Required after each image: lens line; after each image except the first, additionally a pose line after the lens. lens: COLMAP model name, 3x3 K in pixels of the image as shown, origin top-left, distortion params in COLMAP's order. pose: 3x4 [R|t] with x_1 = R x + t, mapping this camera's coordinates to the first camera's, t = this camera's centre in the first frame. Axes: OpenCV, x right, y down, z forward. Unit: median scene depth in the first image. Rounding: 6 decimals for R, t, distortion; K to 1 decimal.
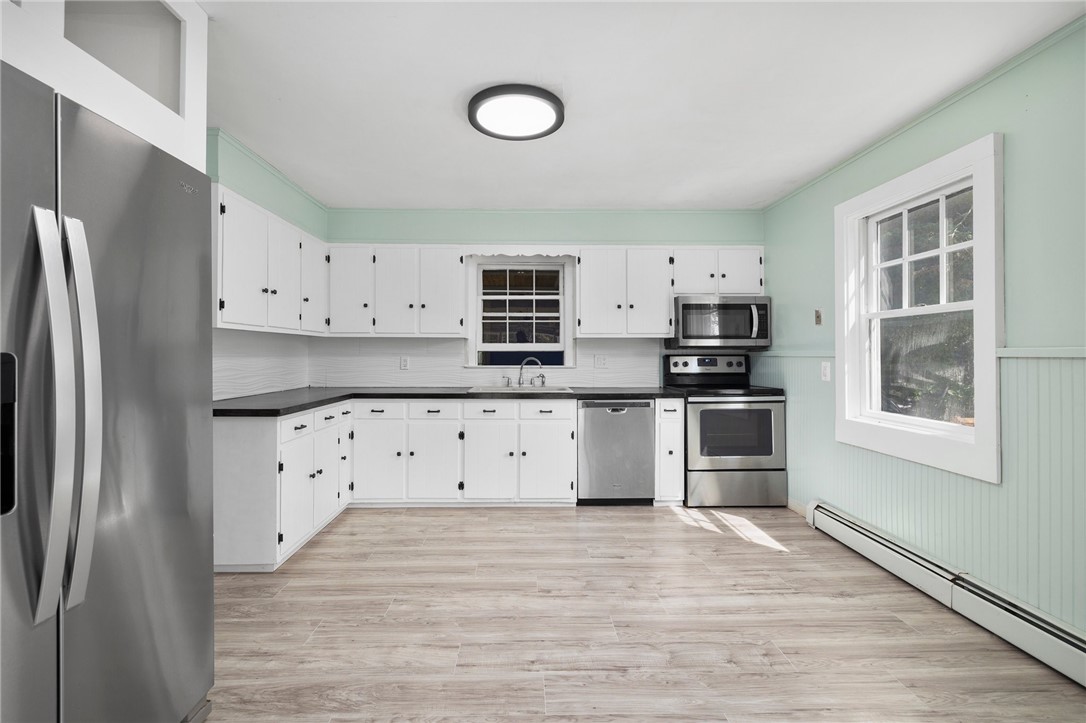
lens RADIAL K [[464.2, 0, 539.0], [0, 464.2, 354.8], [0, 0, 1]] dist [0.001990, 0.000299]
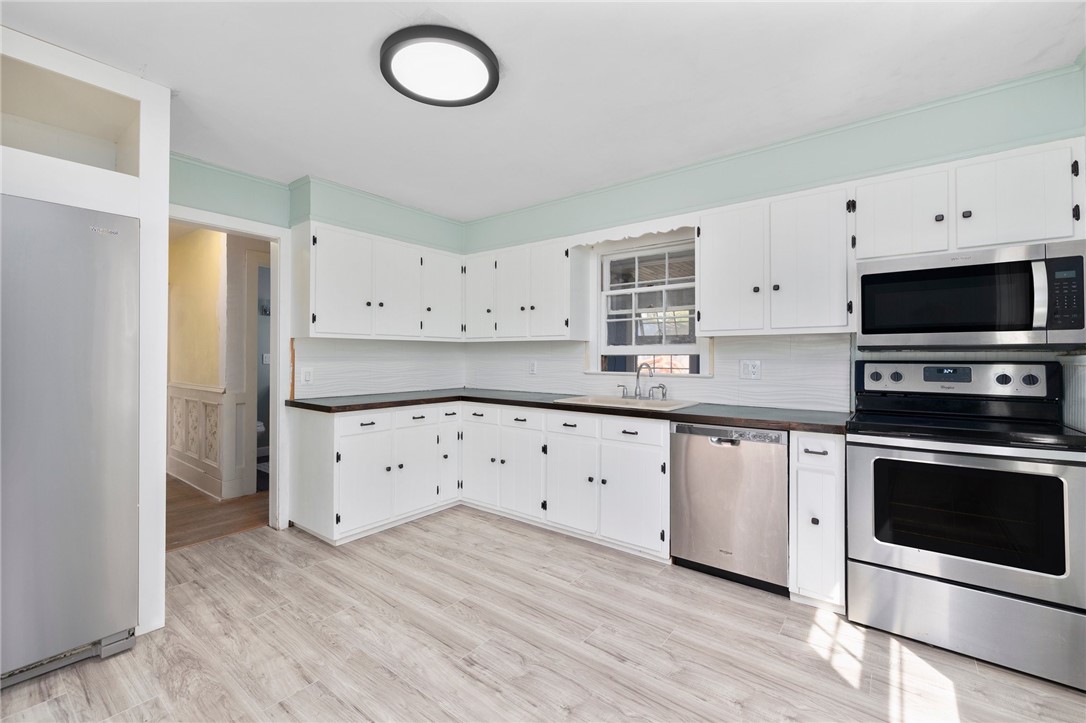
lens RADIAL K [[464.2, 0, 543.4], [0, 464.2, 352.5], [0, 0, 1]] dist [0.001990, 0.000299]
pose [[0.775366, -0.004190, -0.631498, 0.418719], [-0.001258, 0.999966, -0.008179, -0.006248], [0.631511, 0.007136, 0.775334, 0.318644]]
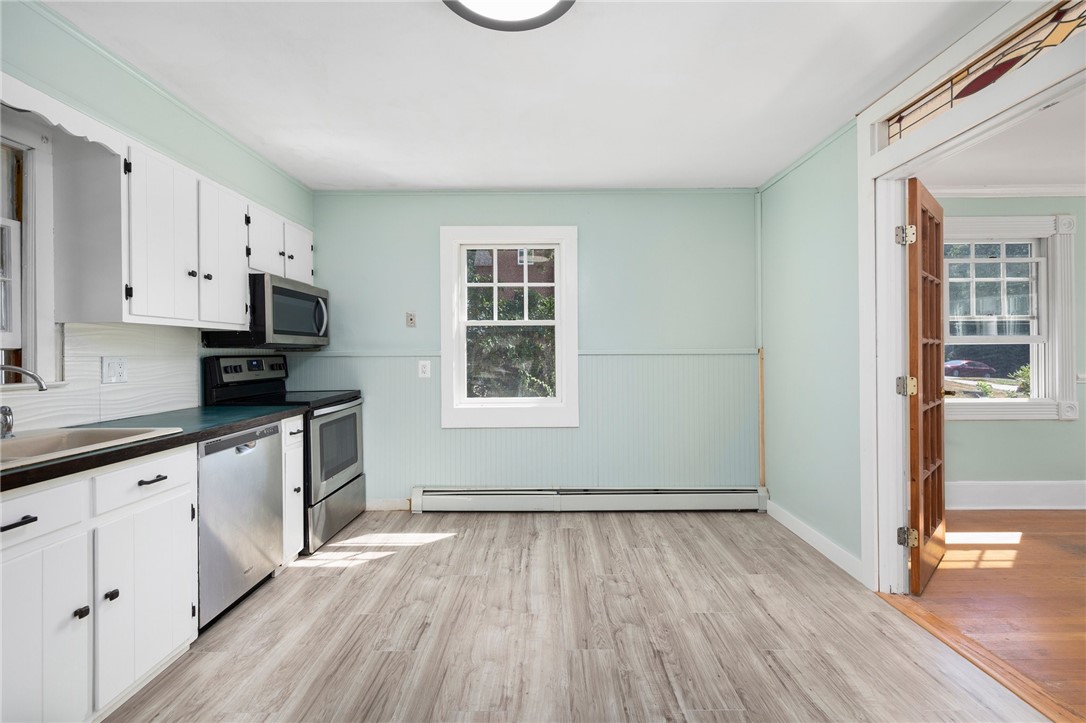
lens RADIAL K [[464.2, 0, 540.8], [0, 464.2, 351.7], [0, 0, 1]] dist [0.001990, 0.000299]
pose [[0.037239, 0.001872, 0.999305, -0.455680], [0.005783, 0.999981, -0.002088, -0.001818], [-0.999290, 0.005856, 0.037227, 0.630899]]
